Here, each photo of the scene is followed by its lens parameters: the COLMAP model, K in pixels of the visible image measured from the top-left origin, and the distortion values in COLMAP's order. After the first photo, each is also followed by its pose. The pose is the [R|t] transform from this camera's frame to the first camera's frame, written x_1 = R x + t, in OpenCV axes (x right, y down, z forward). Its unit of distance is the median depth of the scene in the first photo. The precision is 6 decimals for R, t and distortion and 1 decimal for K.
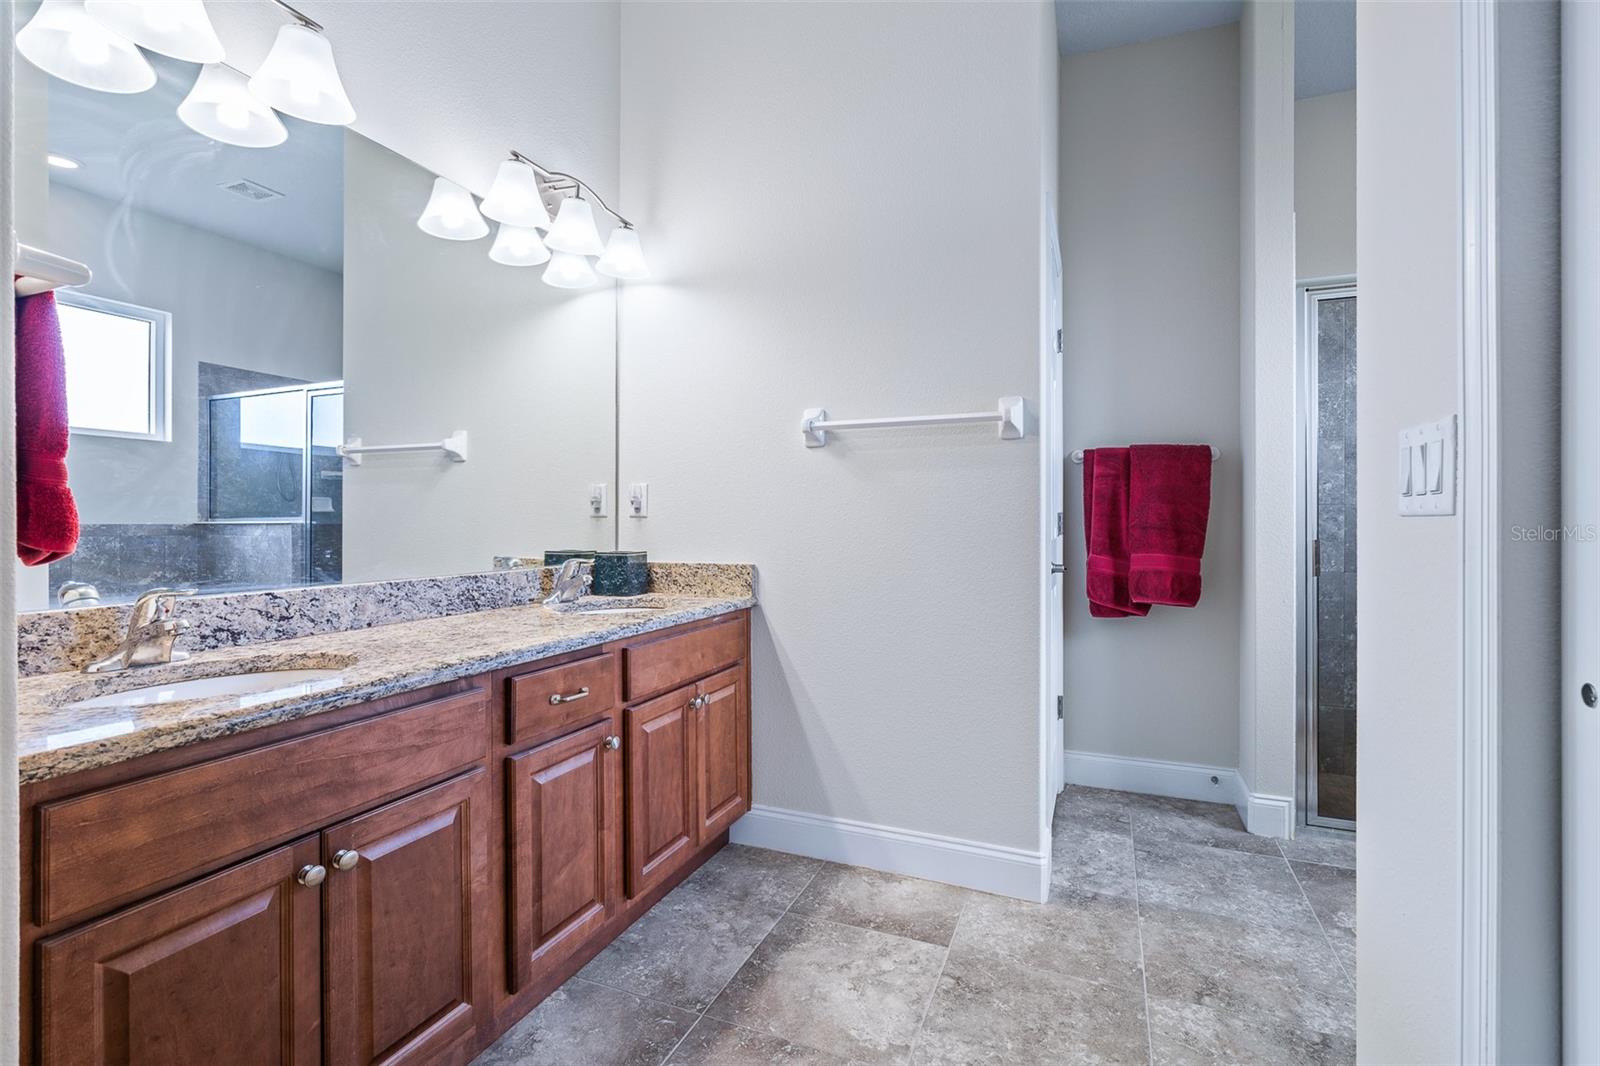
lens RADIAL K [[728.5, 0, 801.5], [0, 728.5, 525.3], [0, 0, 1]] dist [-0.000936, 0.000348]
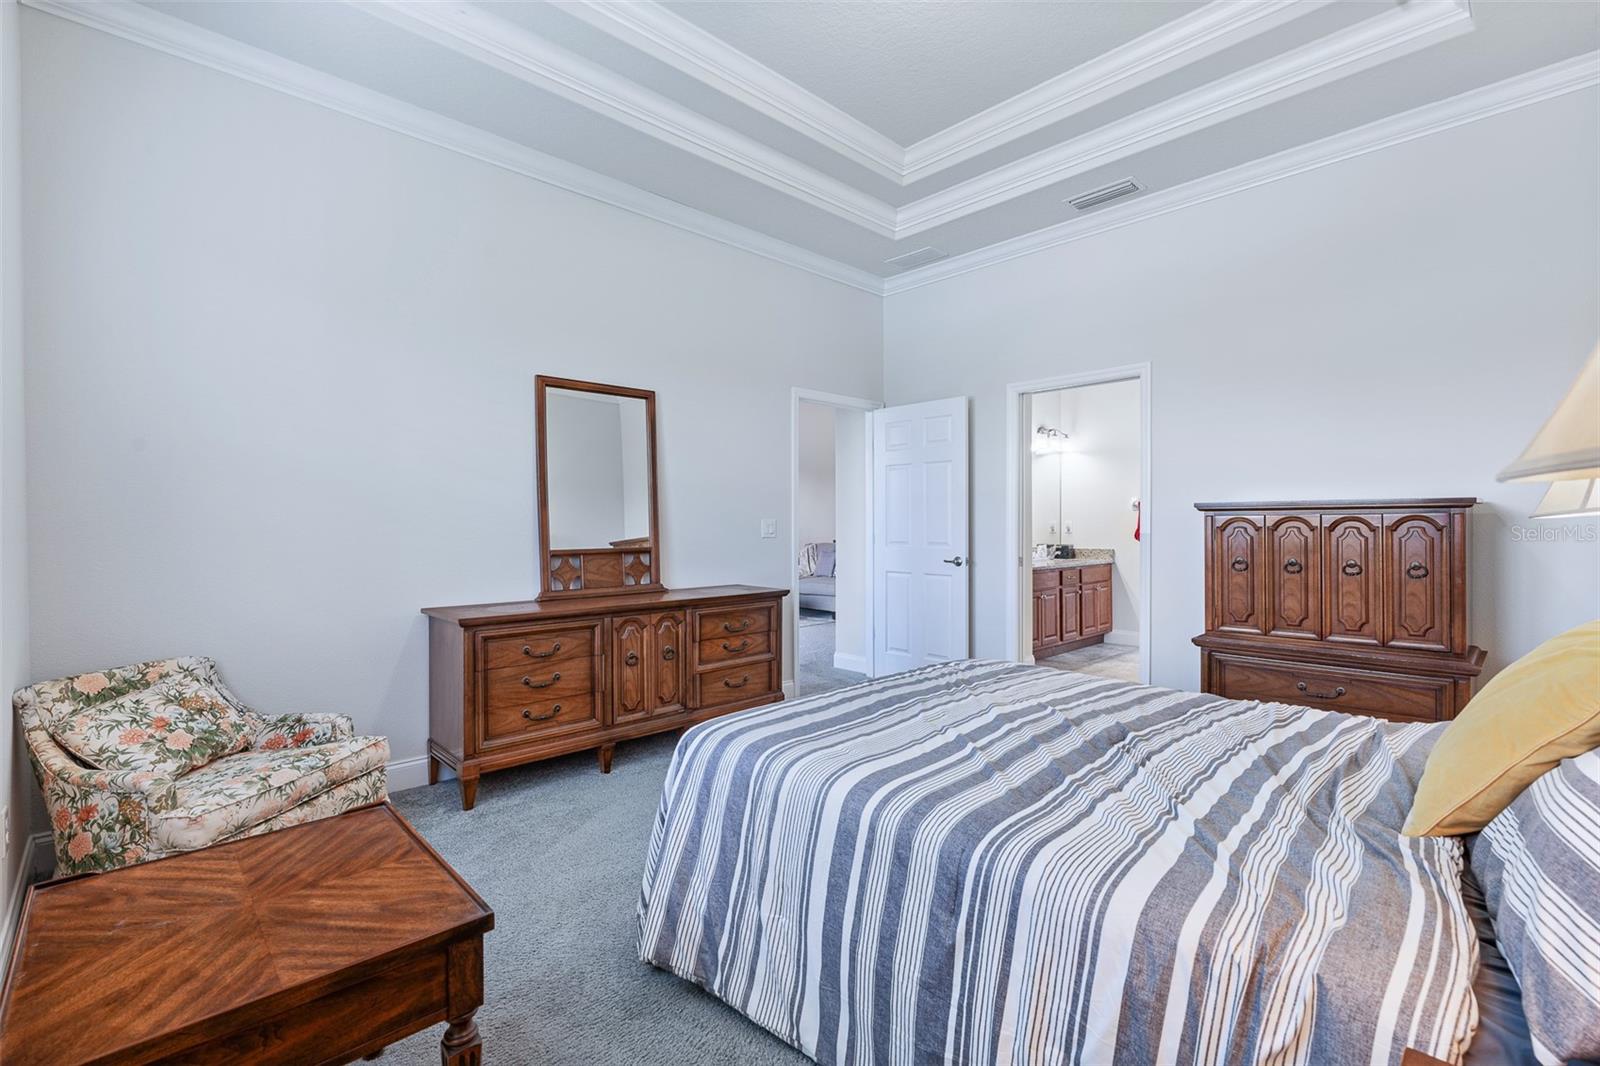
lens RADIAL K [[728.5, 0, 798.0], [0, 728.5, 534.5], [0, 0, 1]] dist [-0.000936, 0.000348]
pose [[0.915805, 0.000684, -0.401621, -0.084087], [0.001836, 0.999981, 0.005890, -0.044175], [0.401618, -0.006131, 0.915787, -3.800744]]
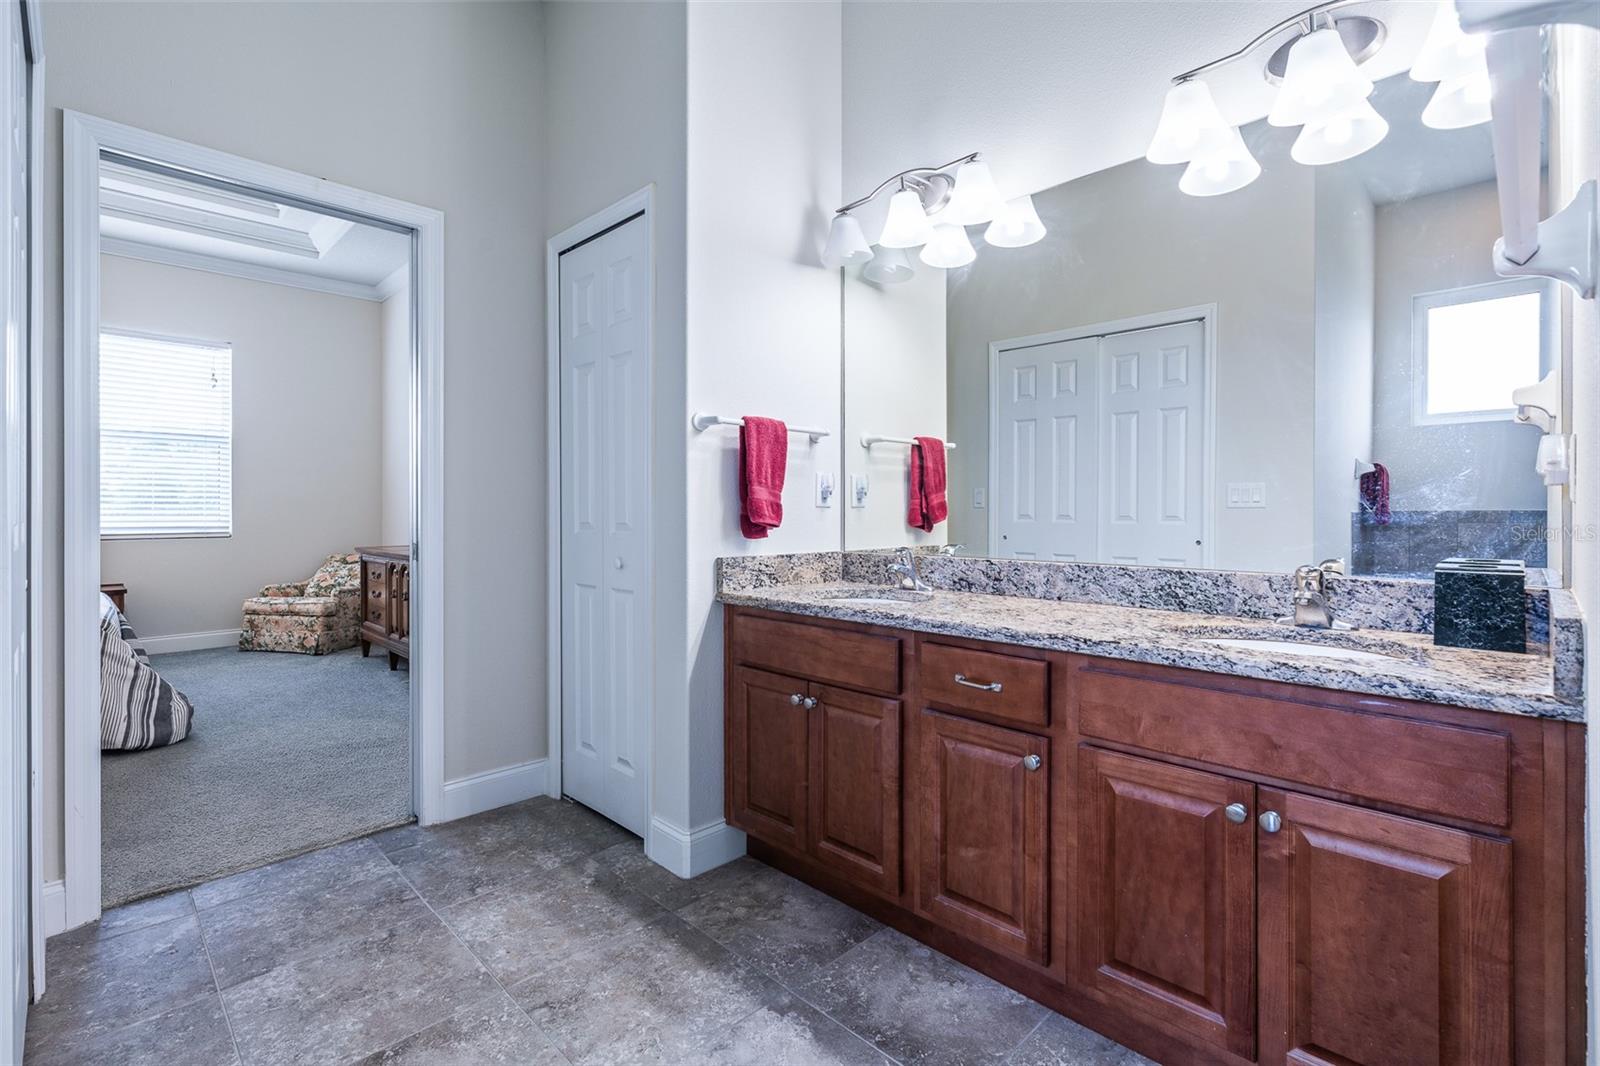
lens RADIAL K [[728.5, 0, 789.3], [0, 728.5, 509.0], [0, 0, 1]] dist [-0.000936, 0.000348]
pose [[-0.390684, -0.000477, -0.920525, 0.787704], [-0.004707, 0.999988, 0.001480, -0.008337], [0.920513, 0.004911, -0.390681, 1.271392]]
